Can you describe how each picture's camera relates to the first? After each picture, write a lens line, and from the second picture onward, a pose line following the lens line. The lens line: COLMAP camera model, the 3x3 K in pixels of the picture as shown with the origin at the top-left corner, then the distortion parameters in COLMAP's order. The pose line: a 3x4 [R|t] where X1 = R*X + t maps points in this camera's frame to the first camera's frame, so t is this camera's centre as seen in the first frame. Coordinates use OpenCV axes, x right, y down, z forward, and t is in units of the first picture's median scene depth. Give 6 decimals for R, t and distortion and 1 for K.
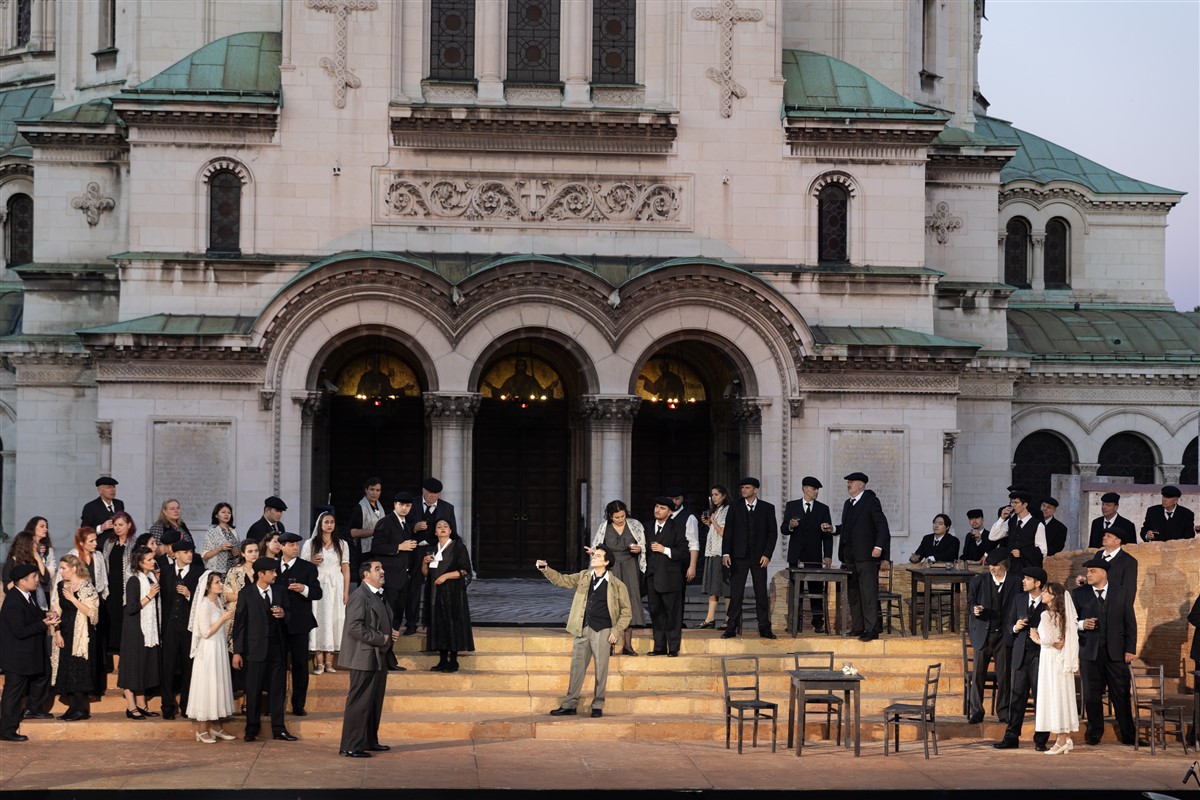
lens RADIAL K [[2145.8, 0, 602.3], [0, 2145.8, 397.3], [0, 0, 1]] dist [-0.009083, 0.110568]
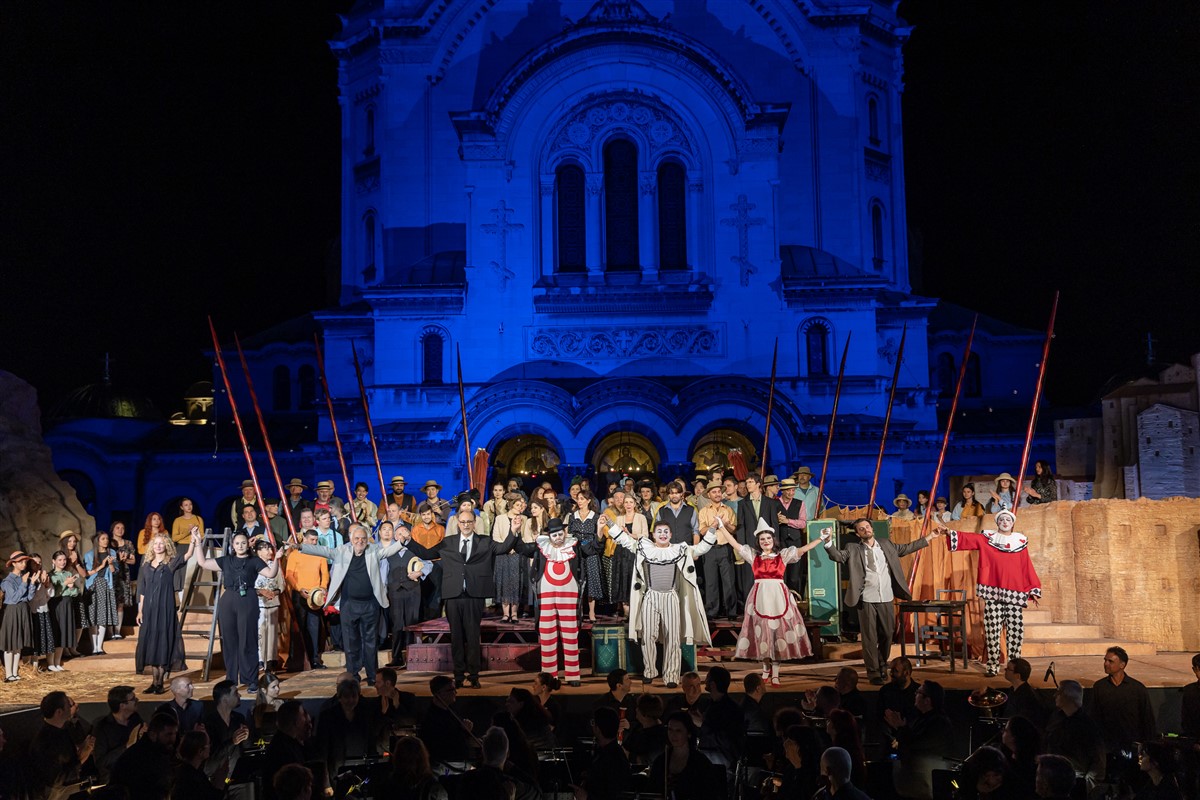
lens RADIAL K [[1169.2, 0, 602.1], [0, 1169.2, 420.1], [0, 0, 1]] dist [-0.002369, 0.010976]
pose [[0.992494, -0.041079, -0.115185, 0.049043], [0.031458, 0.995957, -0.084140, 0.037121], [0.118176, 0.079885, 0.989774, 0.144891]]
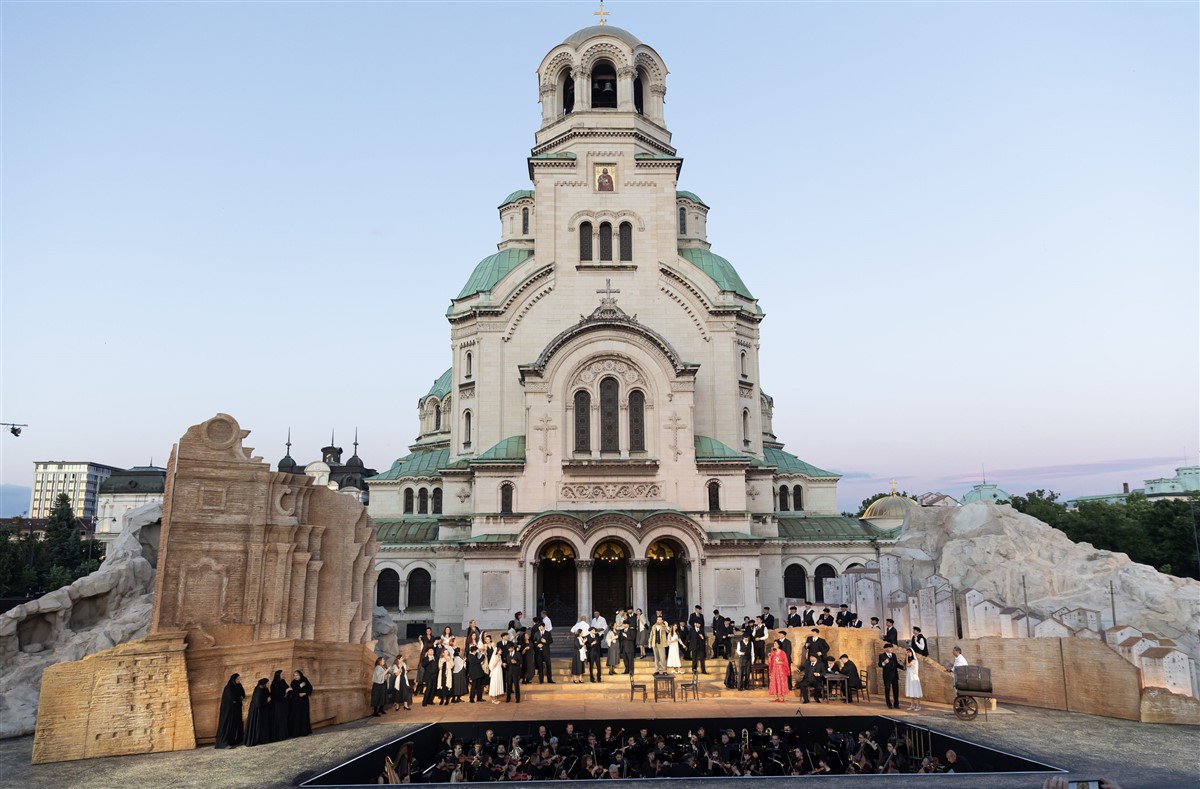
lens RADIAL K [[819.1, 0, 611.5], [0, 819.1, 400.1], [0, 0, 1]] dist [0.019558, -0.017576]
pose [[0.998526, -0.029596, -0.045489, 0.023442], [0.022446, 0.988377, -0.150358, -0.046423], [0.049410, 0.149116, 0.987584, -0.129223]]
